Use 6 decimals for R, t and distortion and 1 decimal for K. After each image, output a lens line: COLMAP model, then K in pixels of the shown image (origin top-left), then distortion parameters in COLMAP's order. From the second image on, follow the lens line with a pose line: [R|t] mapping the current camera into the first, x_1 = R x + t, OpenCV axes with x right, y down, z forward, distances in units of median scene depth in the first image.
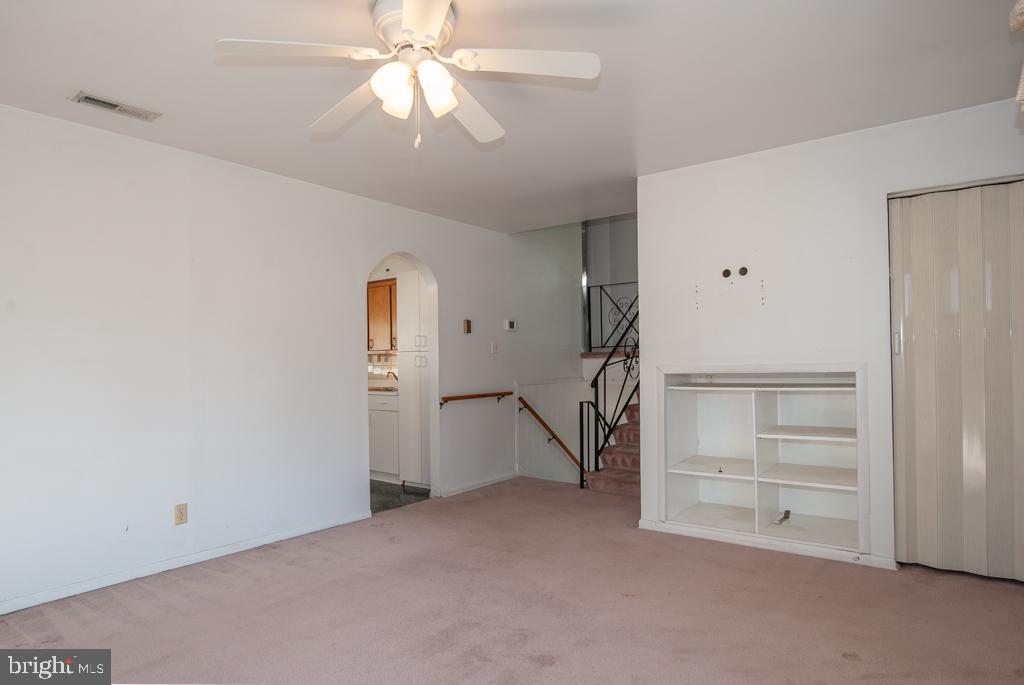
lens RADIAL K [[588.0, 0, 512.4], [0, 588.0, 352.3], [0, 0, 1]] dist [-0.039278, 0.018653]
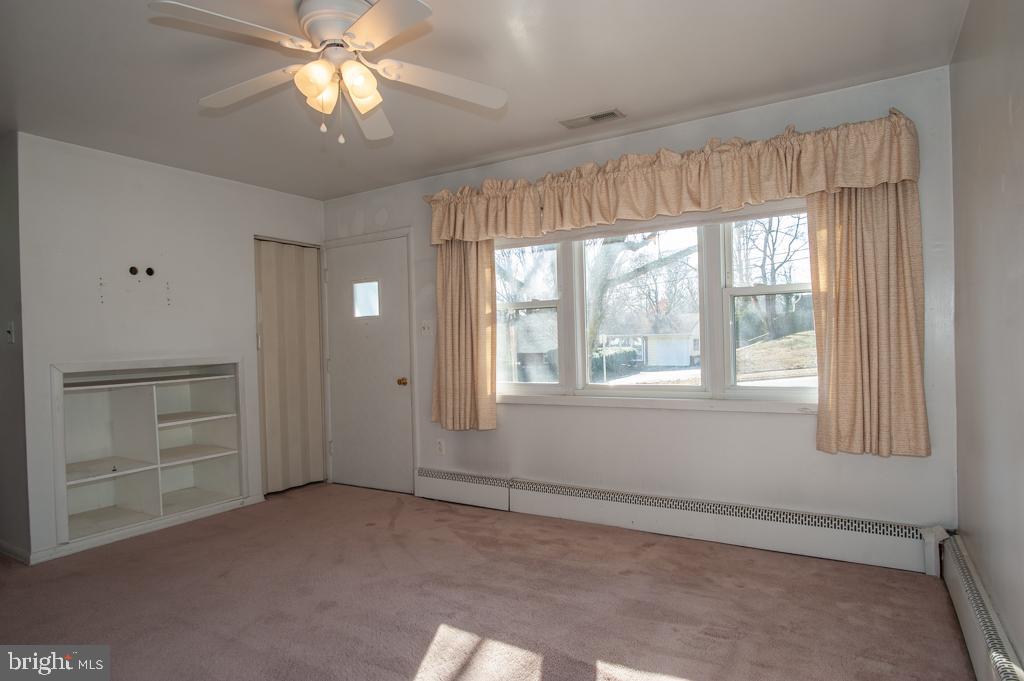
lens RADIAL K [[588.5, 0, 497.5], [0, 588.5, 344.2], [0, 0, 1]] dist [-0.041045, -0.000460]
pose [[-0.072900, 0.015240, 0.997223, -0.713183], [0.020250, 0.999700, -0.013797, 0.020509], [-0.997134, 0.019188, -0.073187, 0.462488]]
